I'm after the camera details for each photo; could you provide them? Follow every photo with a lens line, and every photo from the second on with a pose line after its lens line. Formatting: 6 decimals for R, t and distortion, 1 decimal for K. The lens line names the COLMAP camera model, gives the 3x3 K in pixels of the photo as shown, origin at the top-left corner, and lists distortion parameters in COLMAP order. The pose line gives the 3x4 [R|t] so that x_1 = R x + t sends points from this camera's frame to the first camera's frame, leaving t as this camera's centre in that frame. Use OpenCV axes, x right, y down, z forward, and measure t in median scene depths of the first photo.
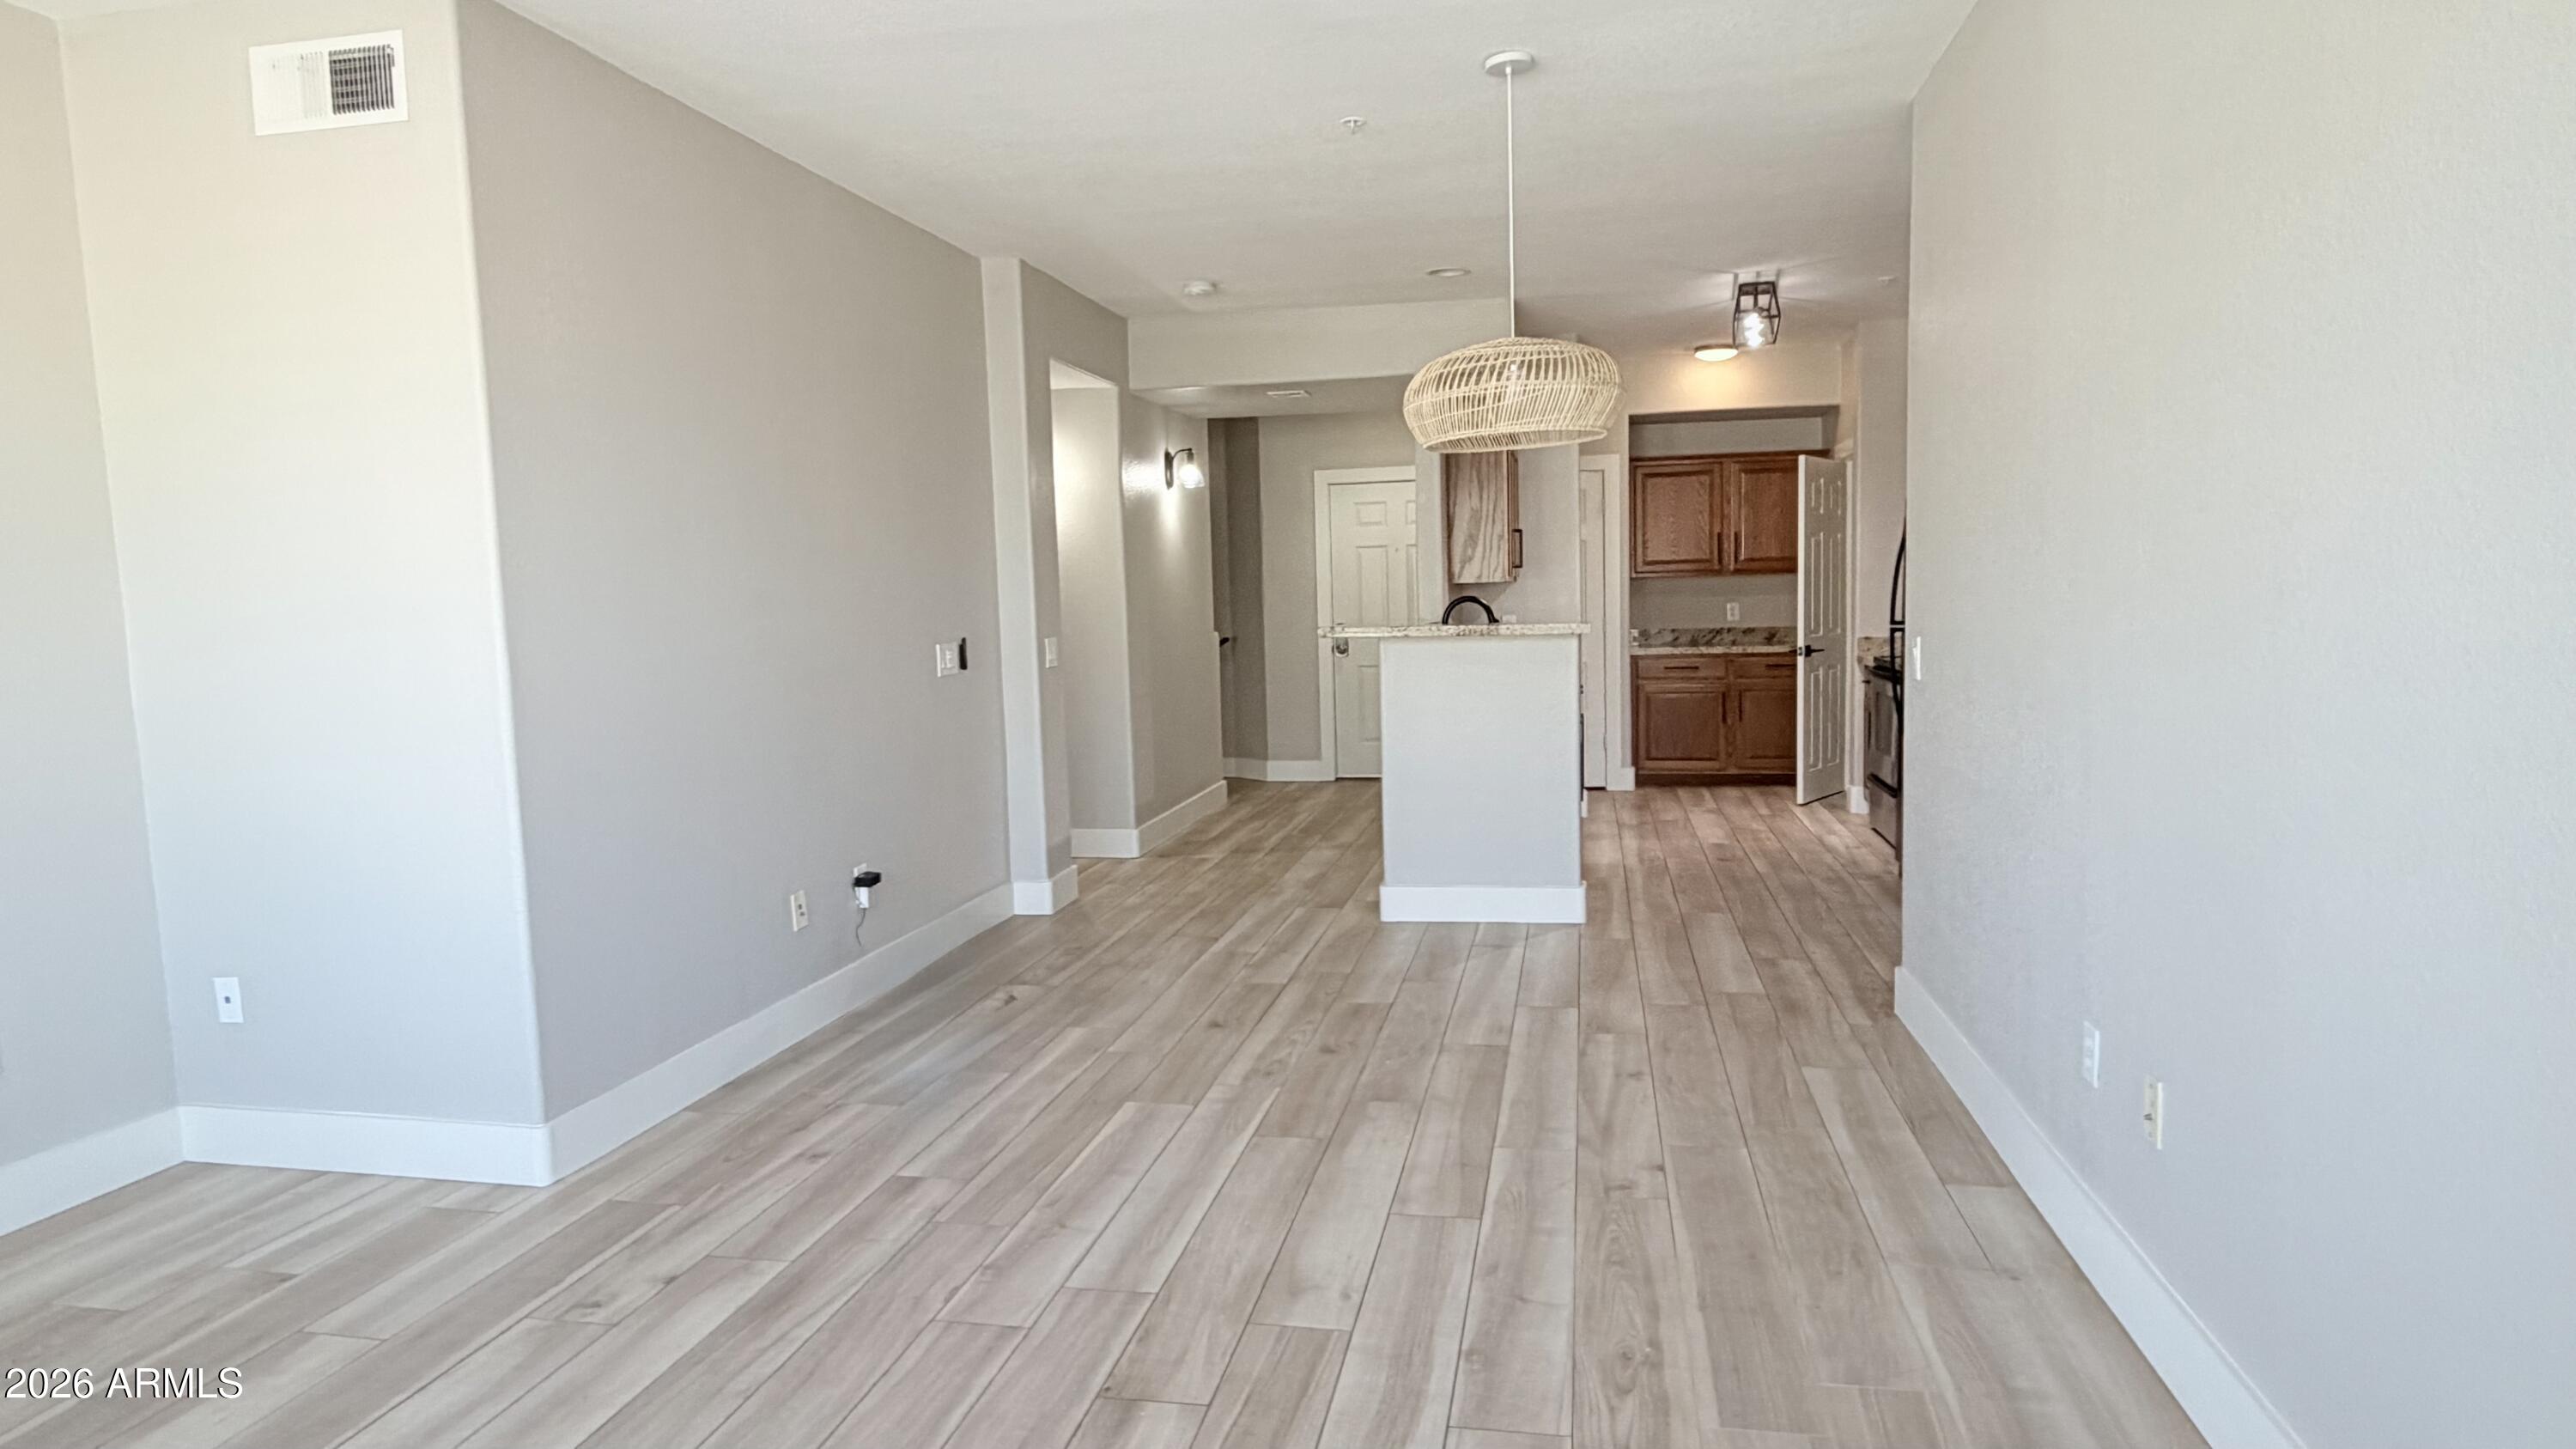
lens RADIAL K [[1477.3, 0, 1288.0], [0, 1477.3, 724.5], [0, 0, 1]] dist [0.005435, 0.001672]
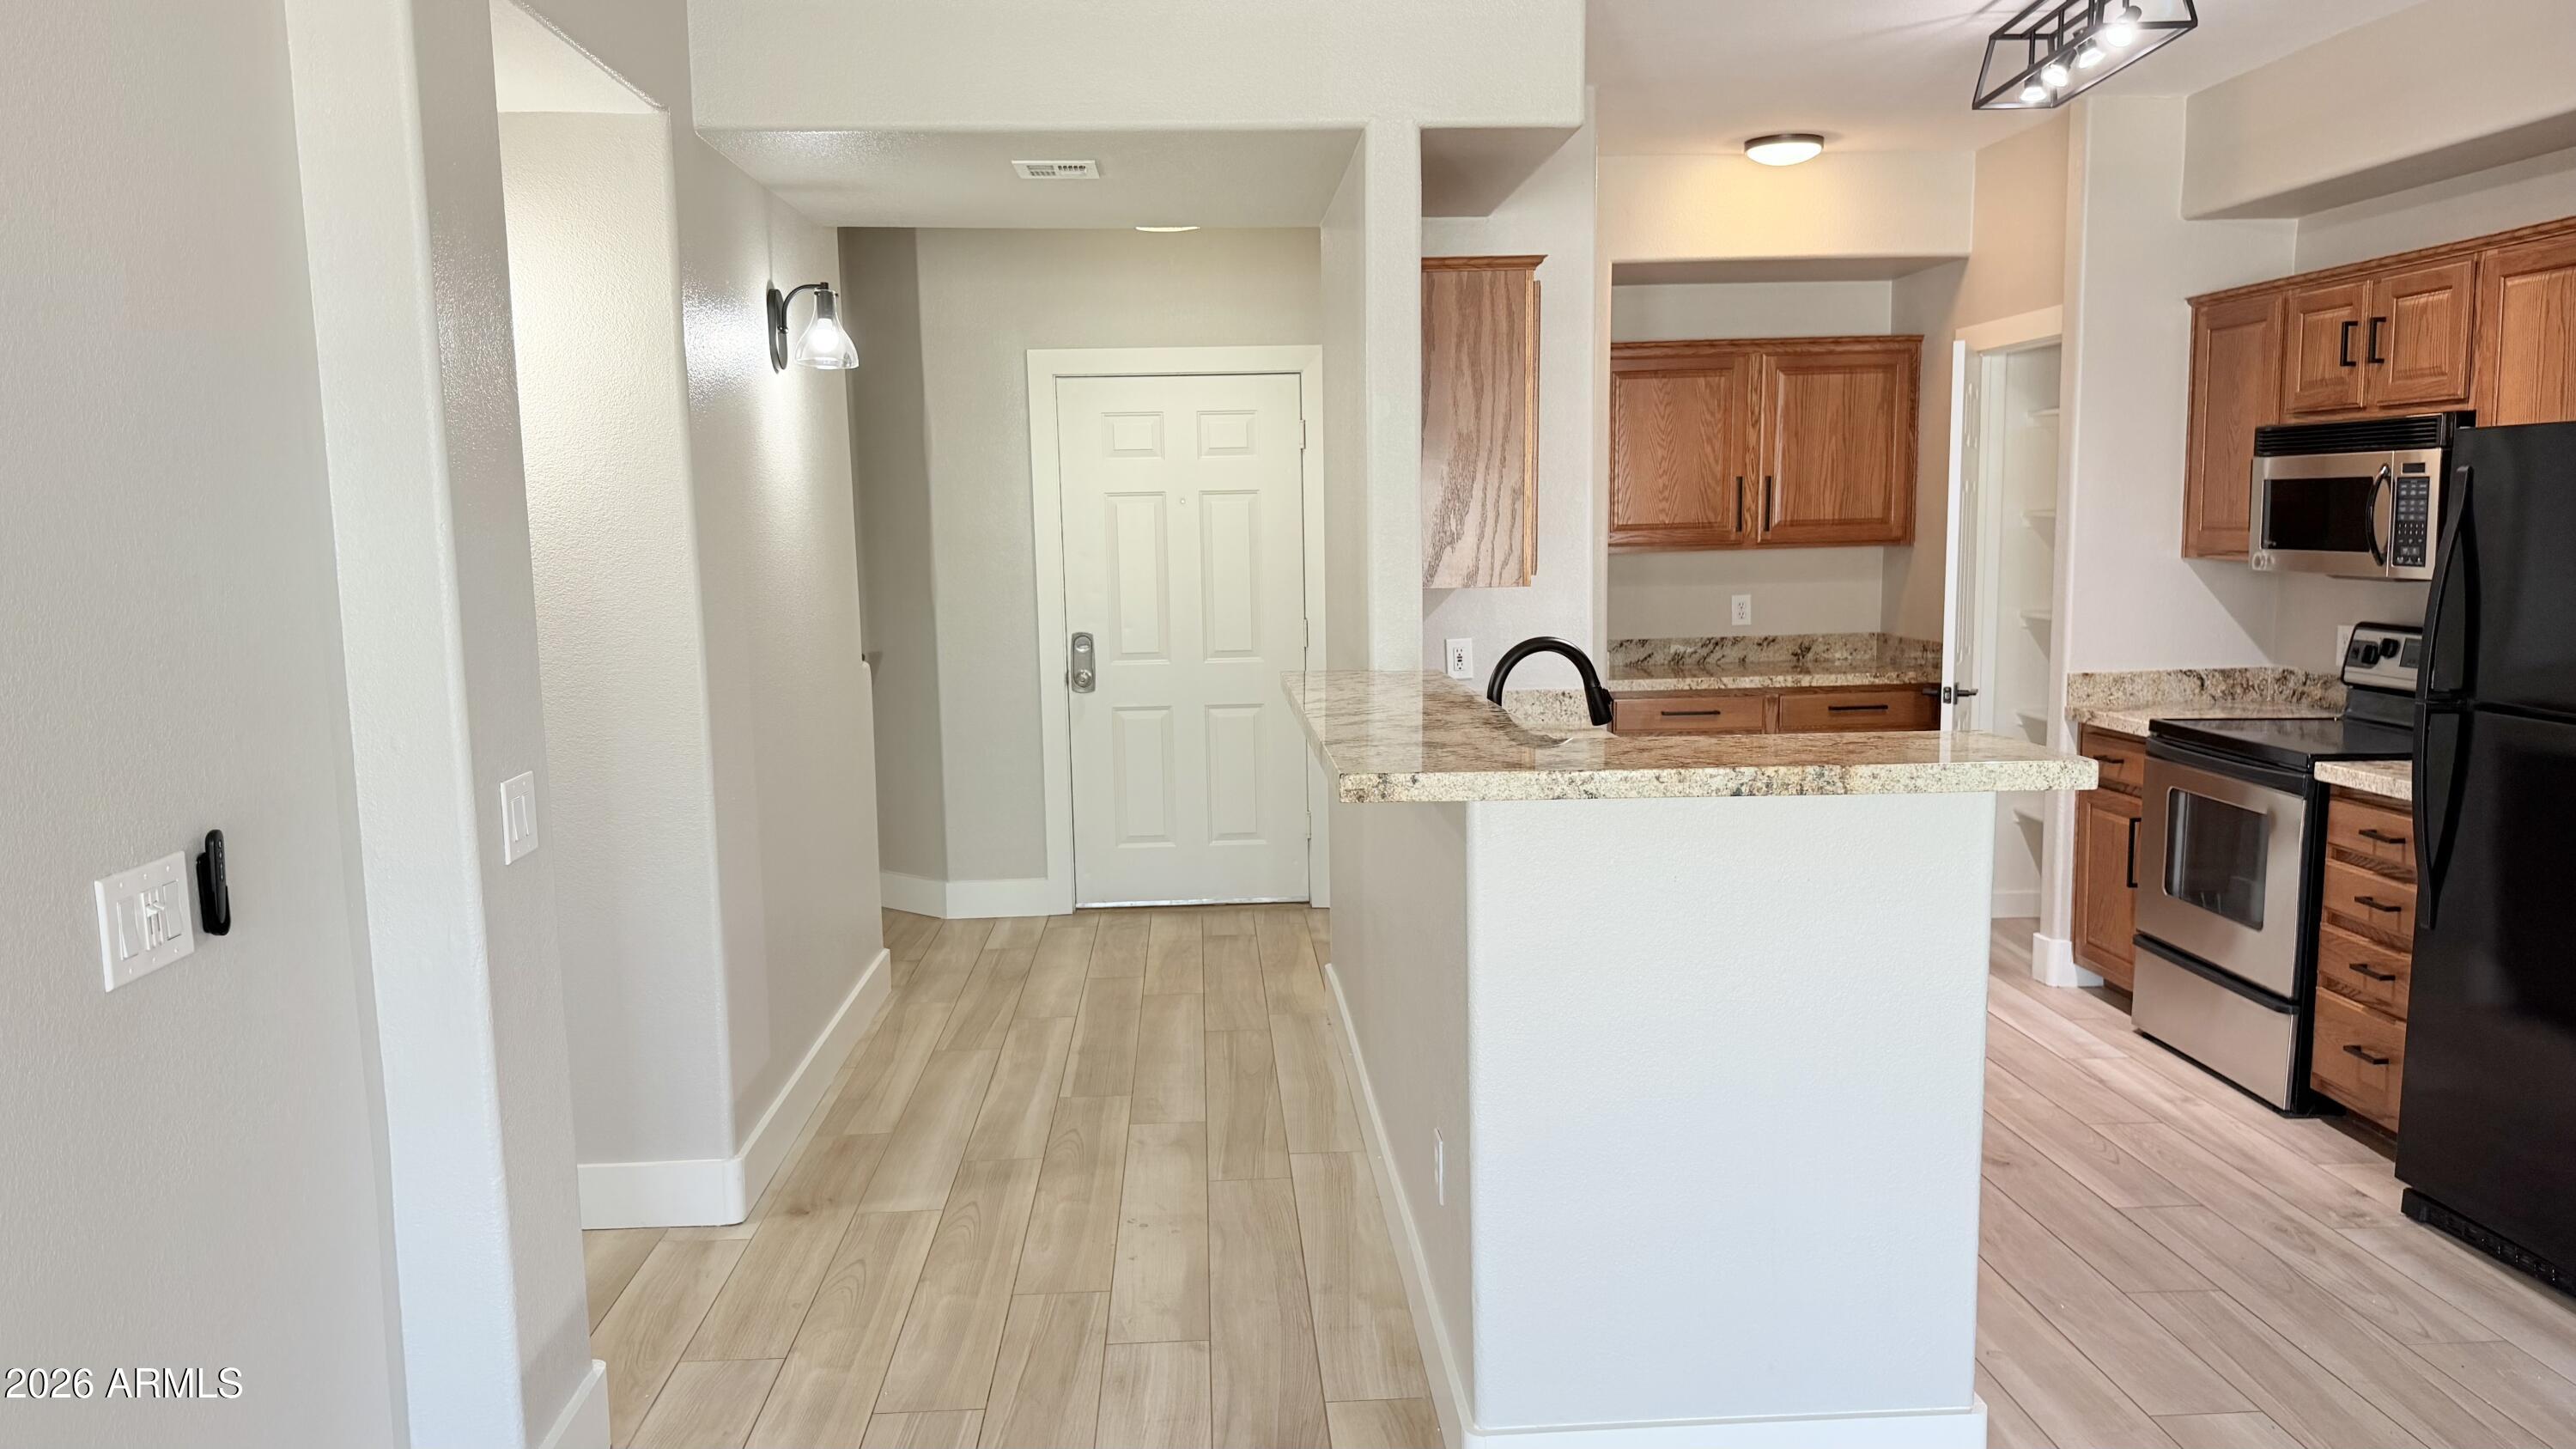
lens RADIAL K [[1807.4, 0, 1288.5], [0, 1807.4, 746.8], [0, 0, 1]] dist [0.156566, -0.221659]
pose [[0.970094, -0.022405, 0.241694, -0.067616], [0.013948, 0.999231, 0.036645, -0.062085], [-0.242329, -0.032178, 0.969660, 0.406658]]
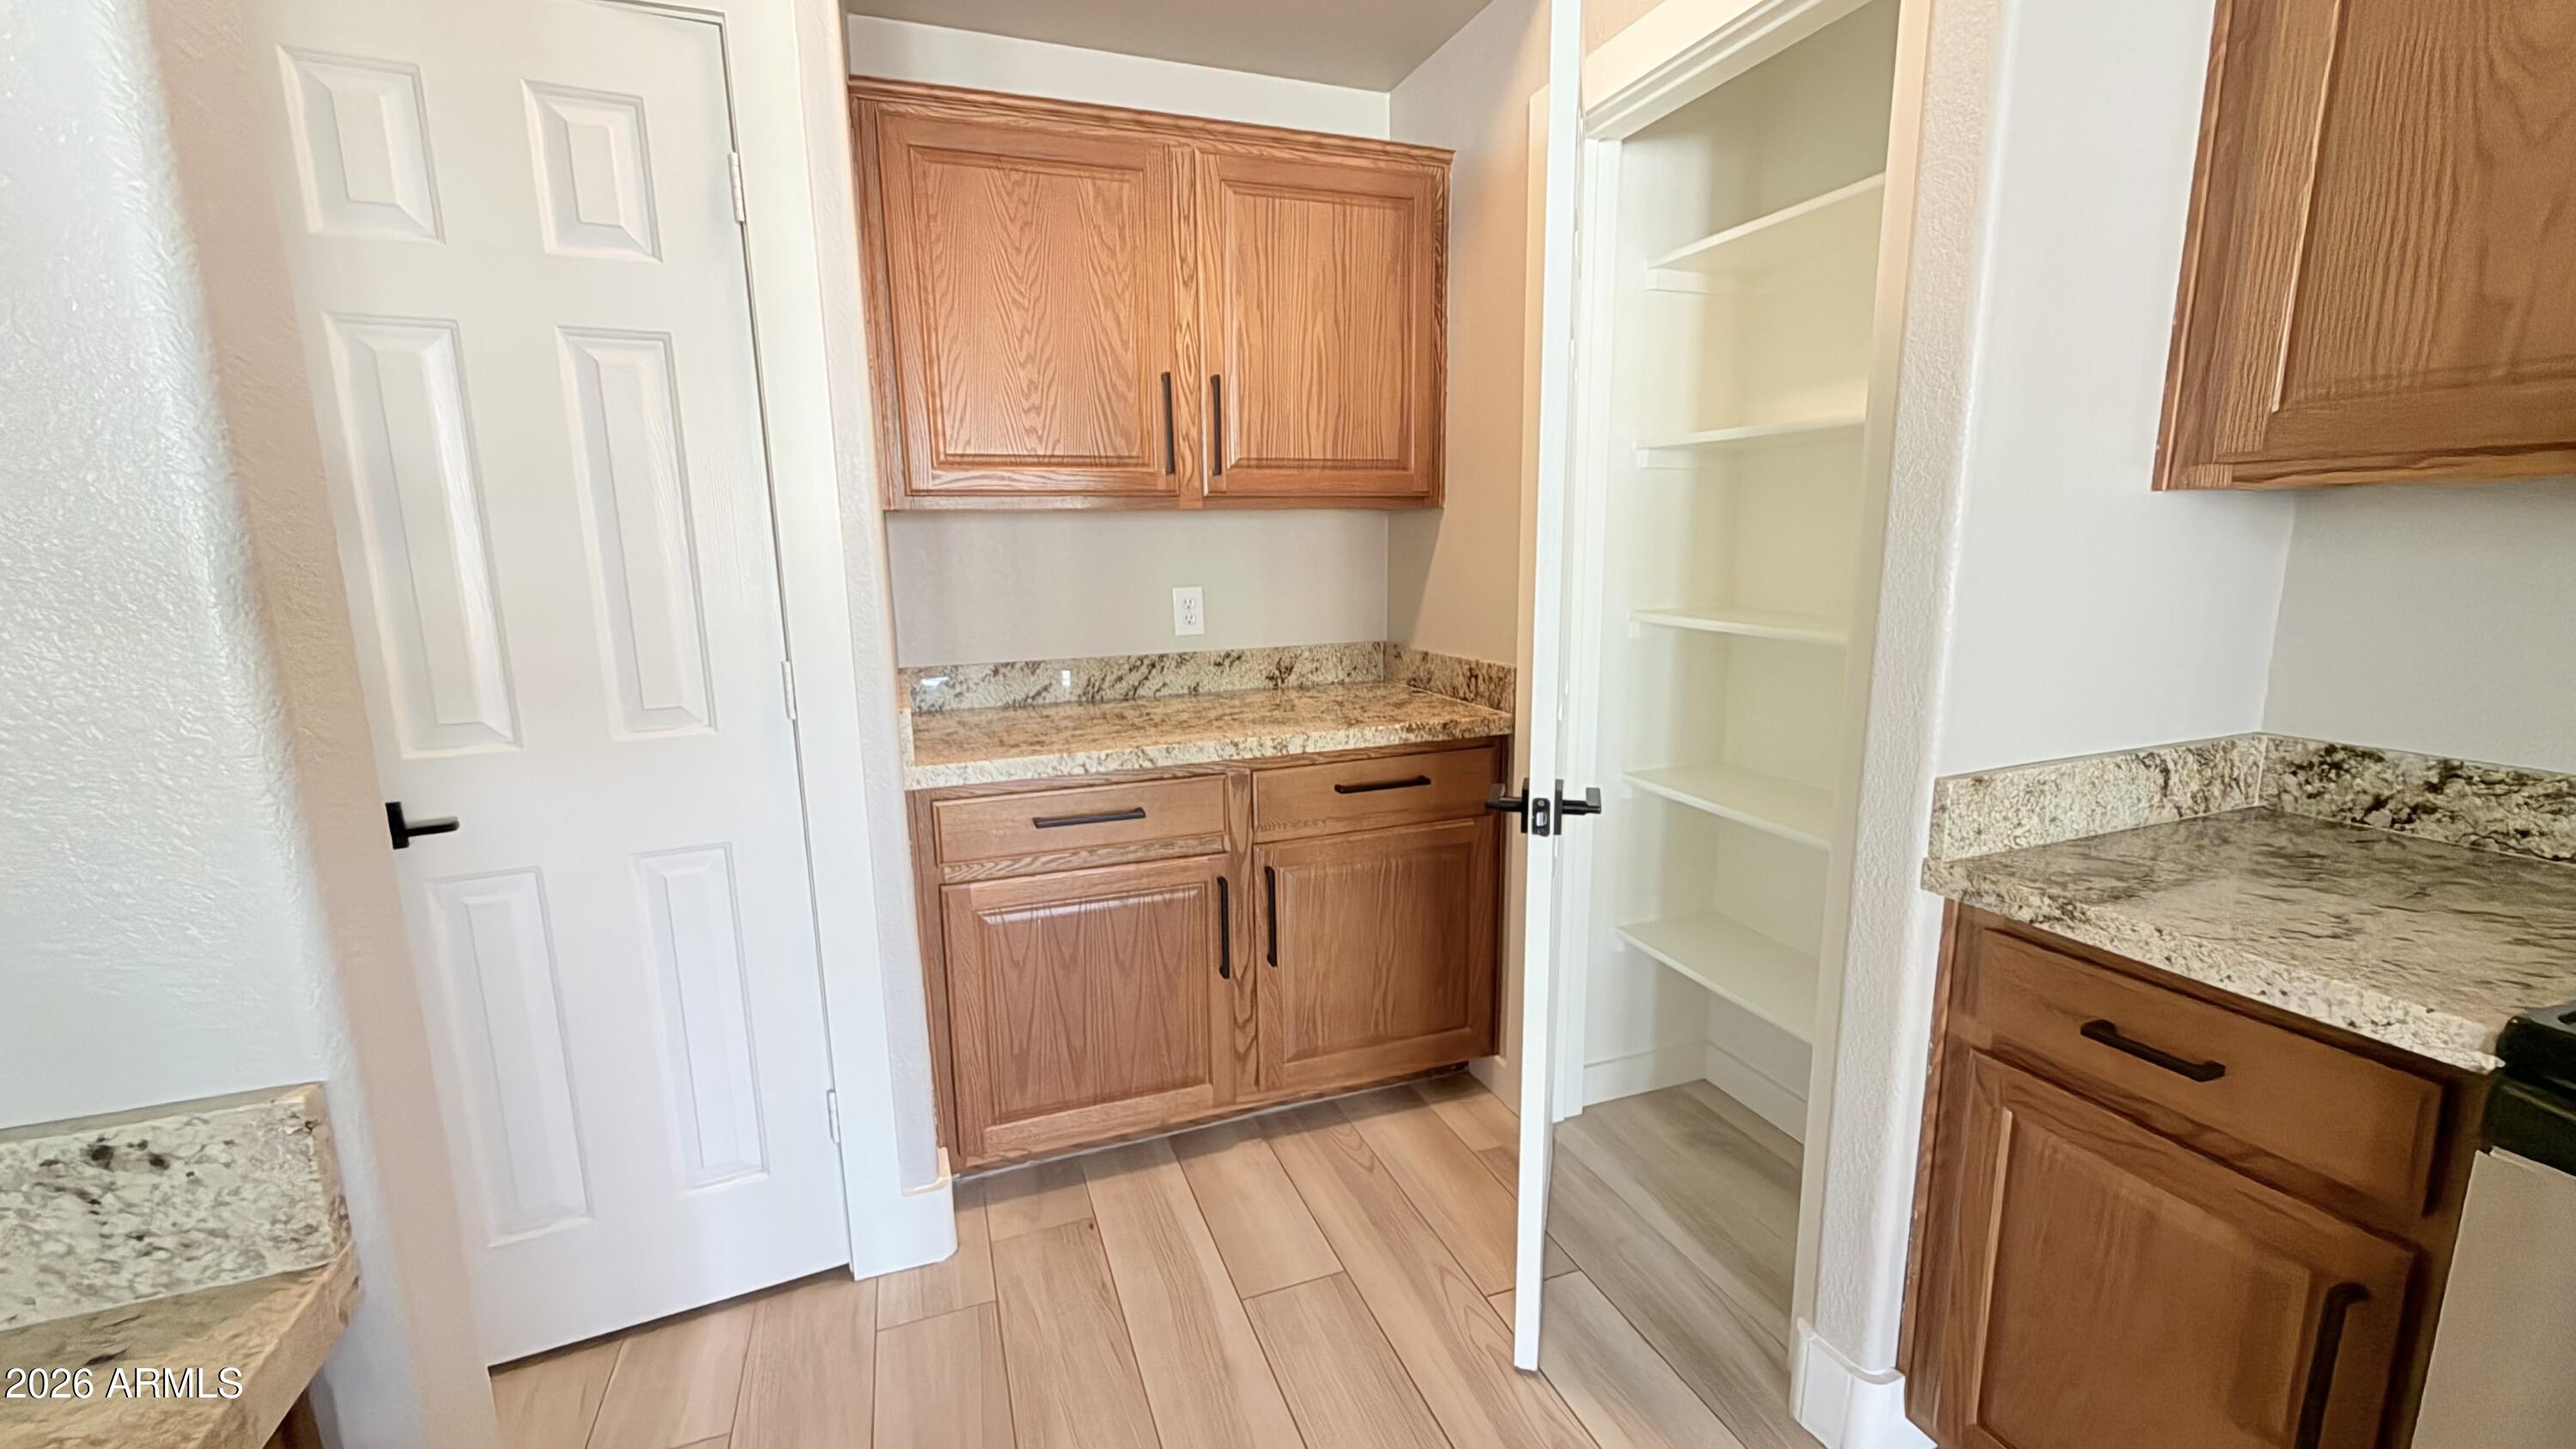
lens RADIAL K [[1027.4, 0, 1288.0], [0, 1027.4, 724.5], [0, 0, 1]] dist [0.002706, 0.000320]
pose [[0.854069, -0.080961, 0.513821, 0.229077], [0.039082, 0.995008, 0.091819, -0.086592], [-0.518690, -0.058339, 0.852970, 0.939104]]
